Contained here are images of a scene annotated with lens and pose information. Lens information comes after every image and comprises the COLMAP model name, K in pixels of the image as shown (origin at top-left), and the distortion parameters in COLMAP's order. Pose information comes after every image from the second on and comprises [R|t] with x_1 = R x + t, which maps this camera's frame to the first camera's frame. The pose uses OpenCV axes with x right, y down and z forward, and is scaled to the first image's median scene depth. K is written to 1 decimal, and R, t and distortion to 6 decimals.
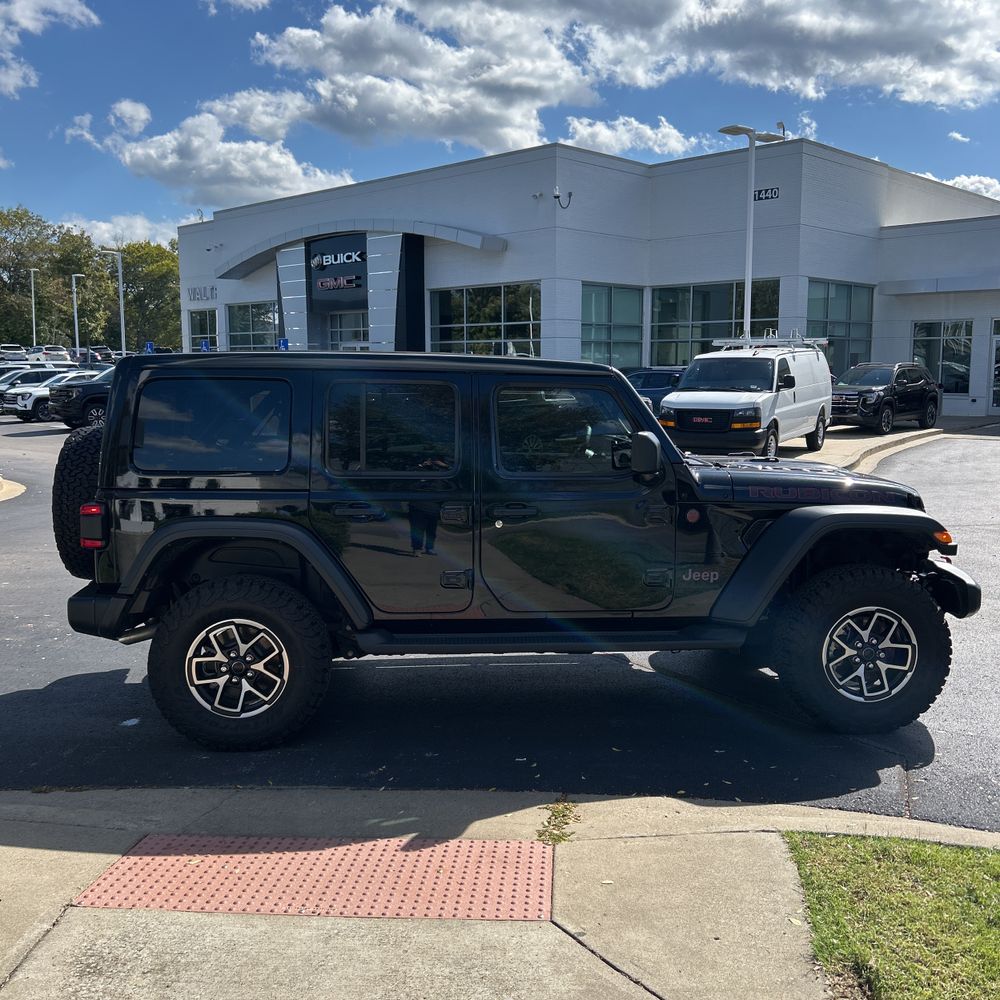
lens RADIAL K [[999.1, 0, 497.6], [0, 999.1, 494.4], [0, 0, 1]] dist [-0.005765, 0.000000]
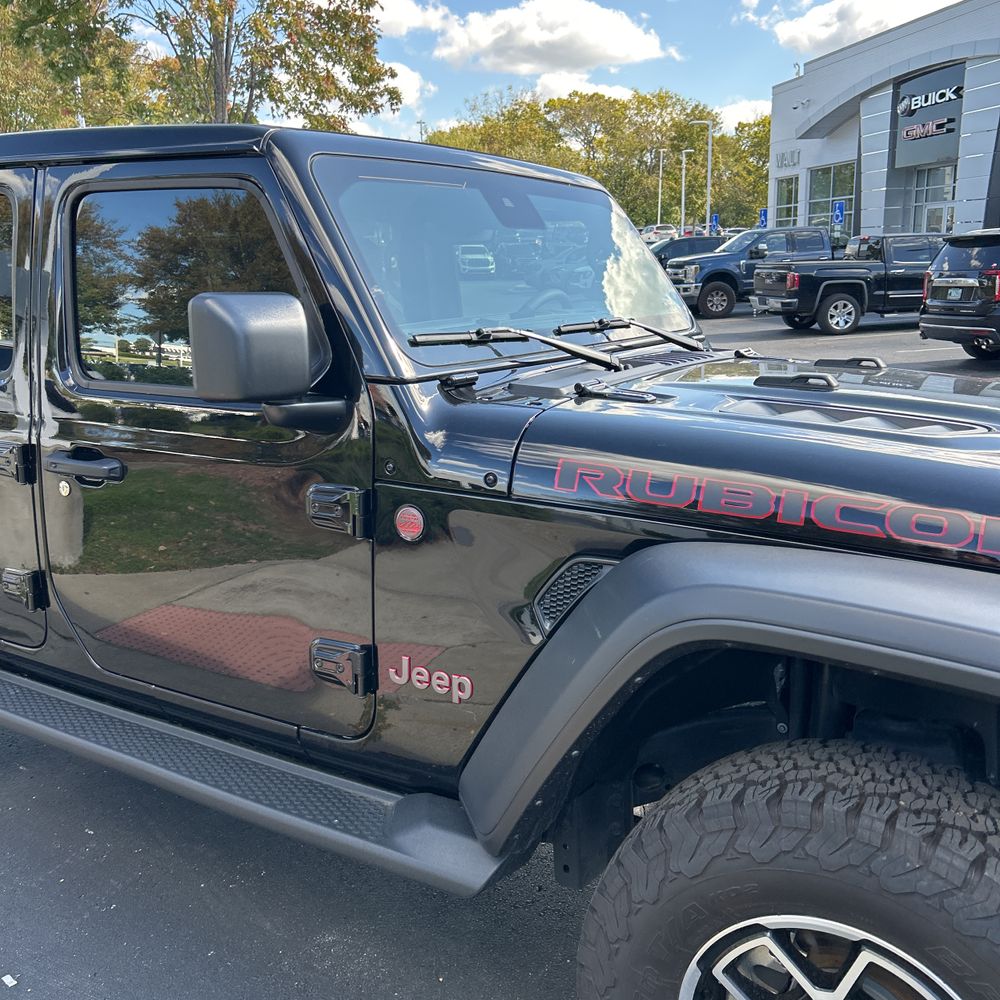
lens RADIAL K [[999.1, 0, 471.3], [0, 999.1, 480.2], [0, 0, 1]] dist [-0.005765, 0.000000]
pose [[0.796081, 0.108486, -0.595387, 0.477087], [-0.045980, 0.991801, 0.119237, -0.045010], [0.603441, -0.067546, 0.794542, 0.770208]]
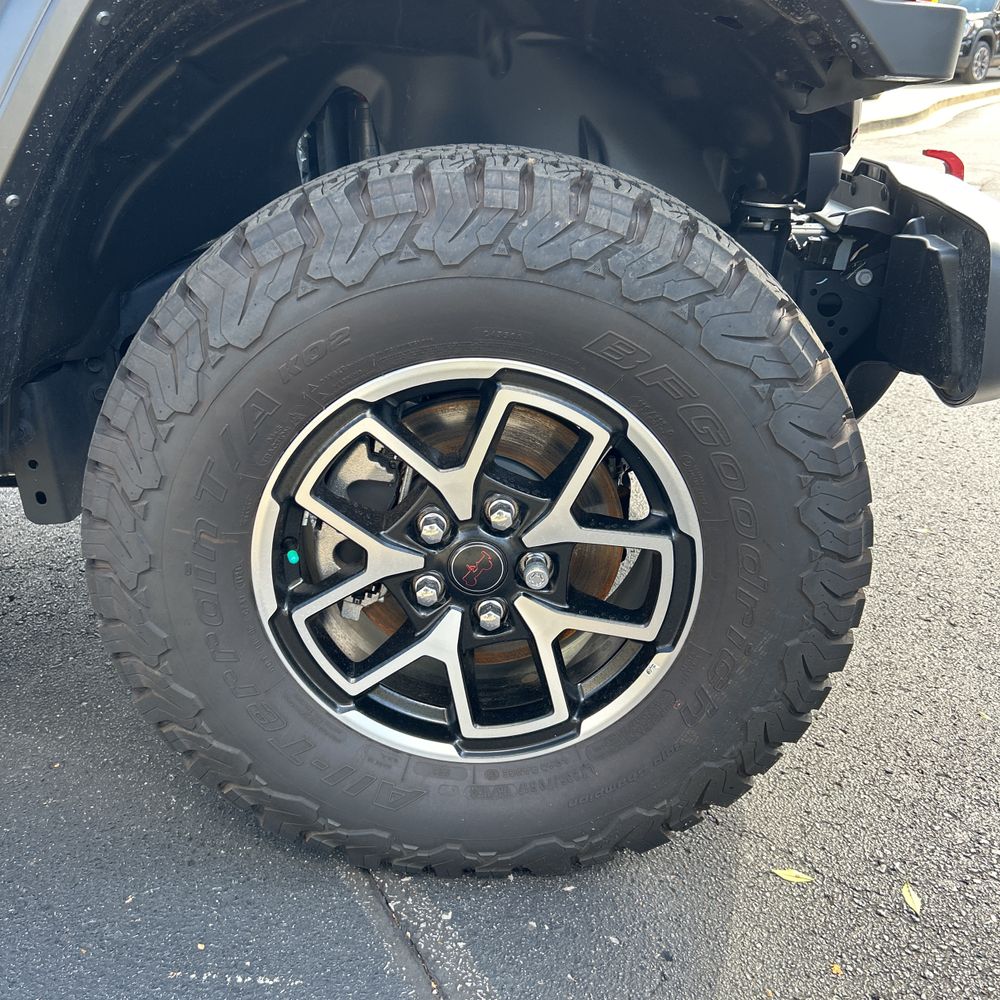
lens RADIAL K [[999.1, 0, 505.2], [0, 999.1, 499.5], [0, 0, 1]] dist [-0.005765, 0.000000]
pose [[0.998222, 0.027100, -0.053087, 0.420123], [-0.009917, 0.953763, 0.300397, 0.085450], [0.058773, -0.299336, 0.952336, 0.859721]]
